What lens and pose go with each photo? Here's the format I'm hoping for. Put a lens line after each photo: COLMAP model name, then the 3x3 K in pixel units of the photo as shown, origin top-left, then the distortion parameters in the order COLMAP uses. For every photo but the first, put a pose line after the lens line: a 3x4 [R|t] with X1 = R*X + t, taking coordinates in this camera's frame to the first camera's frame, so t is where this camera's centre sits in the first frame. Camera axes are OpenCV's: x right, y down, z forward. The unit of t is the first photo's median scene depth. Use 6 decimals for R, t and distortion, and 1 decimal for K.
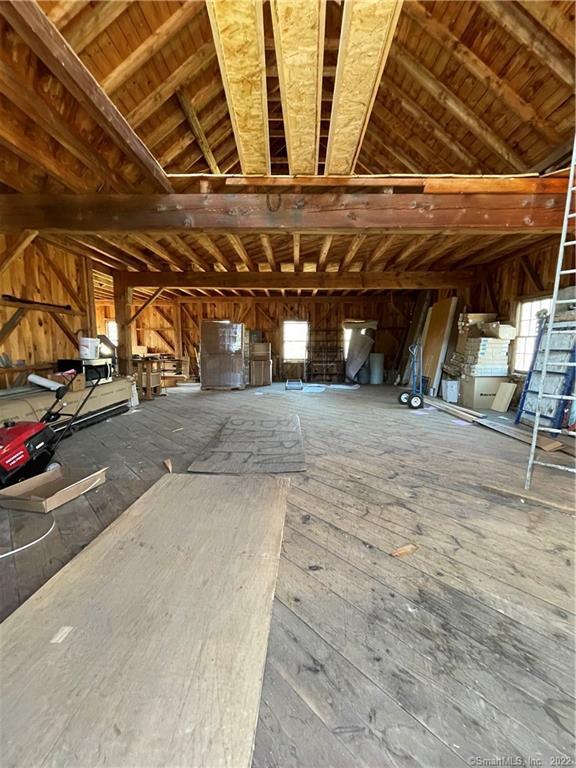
lens RADIAL K [[308.0, 0, 289.6], [0, 308.0, 379.6], [0, 0, 1]] dist [-0.002640, 0.000494]
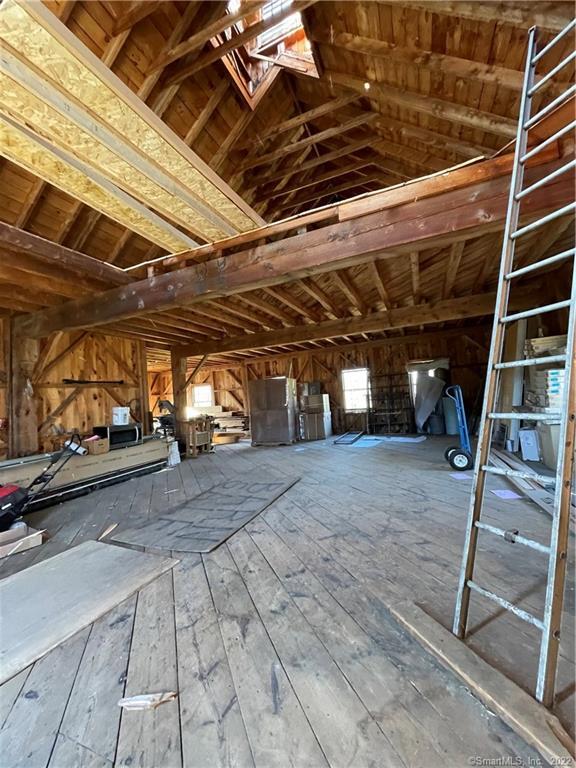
lens RADIAL K [[308.0, 0, 288.8], [0, 308.0, 380.4], [0, 0, 1]] dist [-0.002640, 0.000494]
pose [[0.924914, -0.094304, -0.368294, 0.407892], [0.035810, 0.986050, -0.162553, -0.020715], [0.378486, 0.137159, 0.915388, 0.148265]]
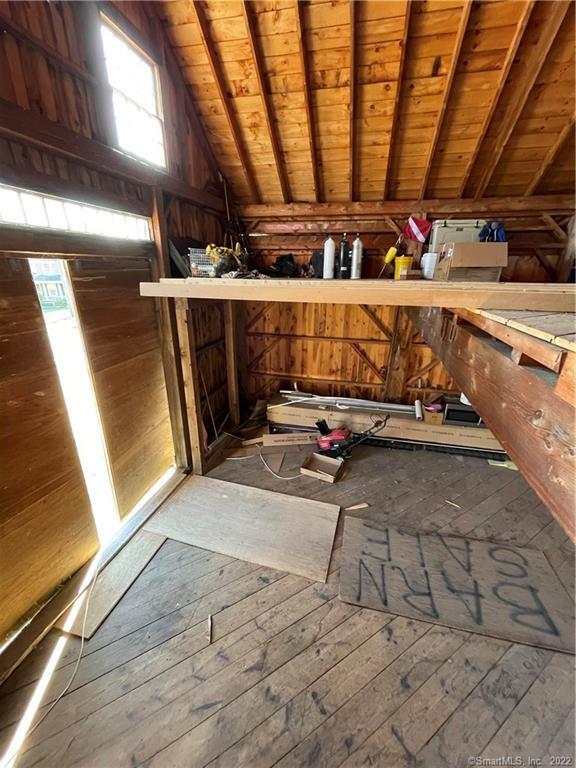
lens RADIAL K [[308.0, 0, 290.1], [0, 308.0, 380.6], [0, 0, 1]] dist [-0.002640, 0.000494]
pose [[-0.221166, 0.327596, -0.918568, 0.519840], [-0.125878, 0.924424, 0.359993, -0.480815], [0.967078, 0.195245, -0.163215, 0.562339]]
